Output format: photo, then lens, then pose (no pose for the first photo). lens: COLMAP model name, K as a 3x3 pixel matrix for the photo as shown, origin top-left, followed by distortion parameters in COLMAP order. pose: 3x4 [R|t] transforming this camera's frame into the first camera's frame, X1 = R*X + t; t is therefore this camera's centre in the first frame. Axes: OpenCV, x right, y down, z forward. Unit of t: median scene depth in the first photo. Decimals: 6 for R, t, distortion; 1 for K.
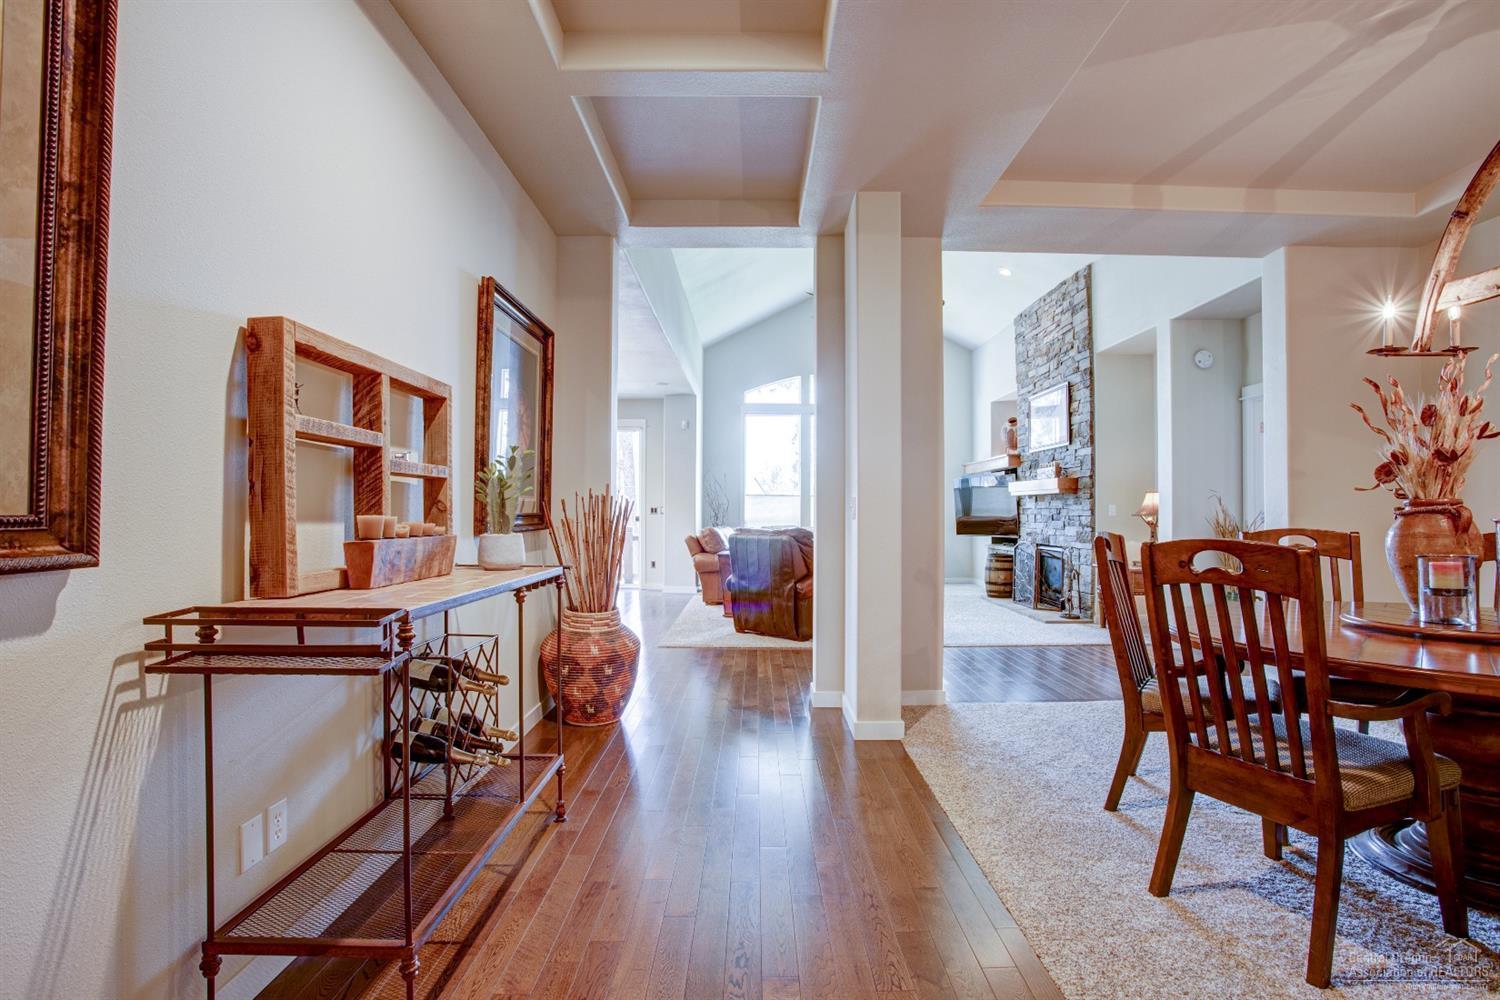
lens RADIAL K [[745.3, 0, 749.9], [0, 745.3, 498.0], [0, 0, 1]] dist [-0.019658, 0.022242]
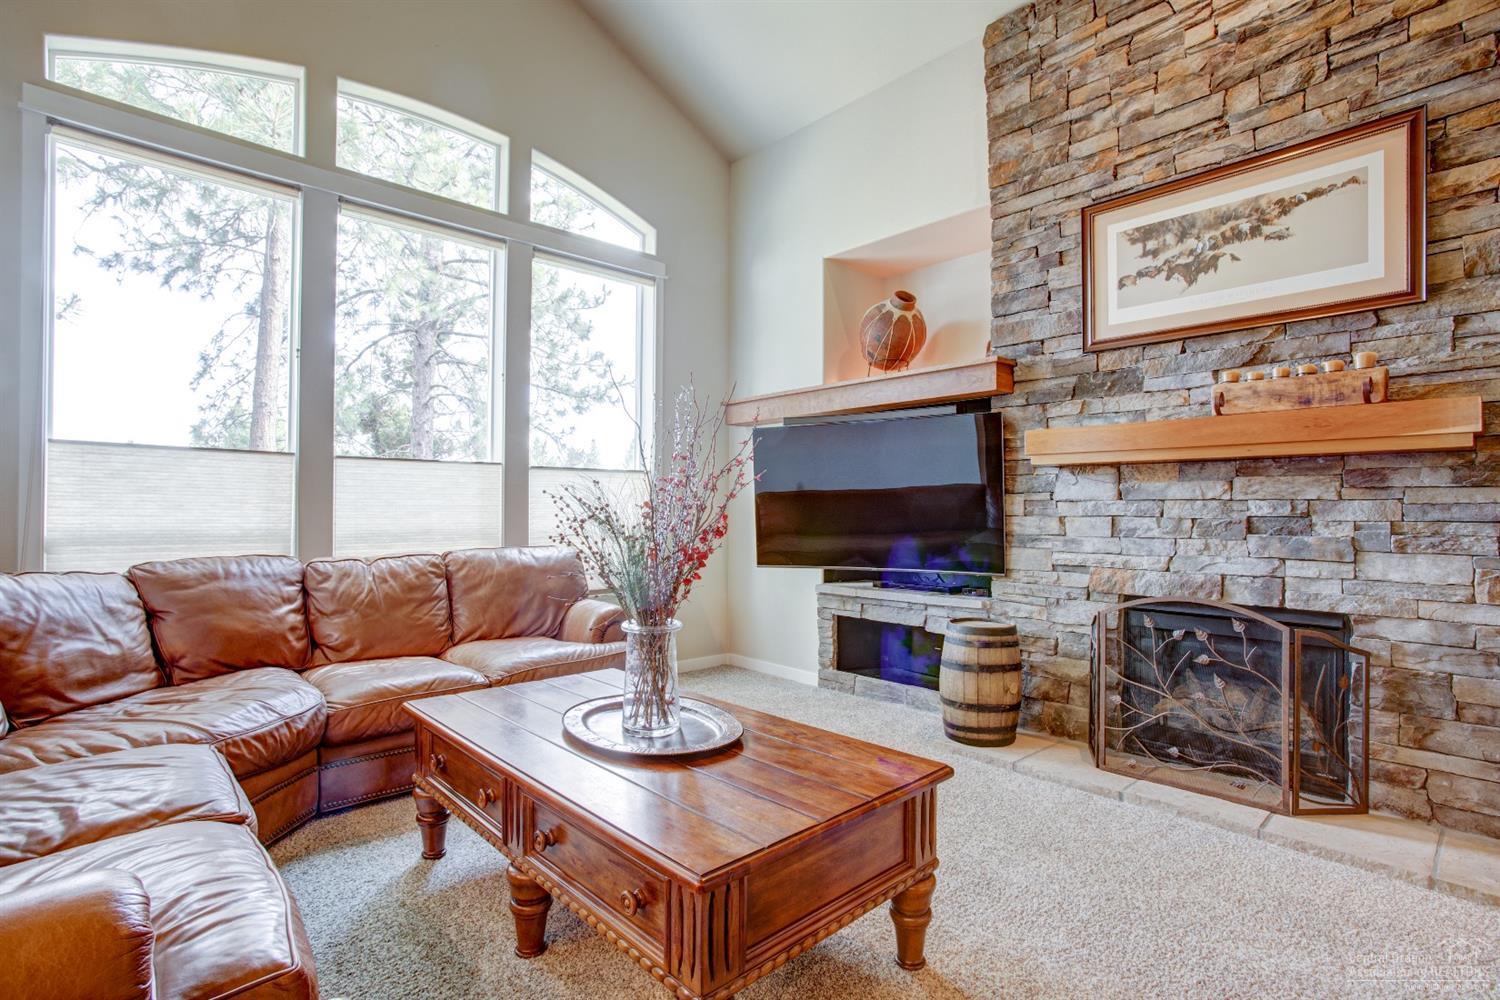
lens RADIAL K [[745.3, 0, 735.5], [0, 745.3, 495.1], [0, 0, 1]] dist [-0.019658, 0.022242]
pose [[0.725066, 0.007284, 0.688640, -0.026225], [-0.009426, 0.999955, -0.000652, 0.028908], [-0.688614, -0.006018, 0.725103, 2.011916]]
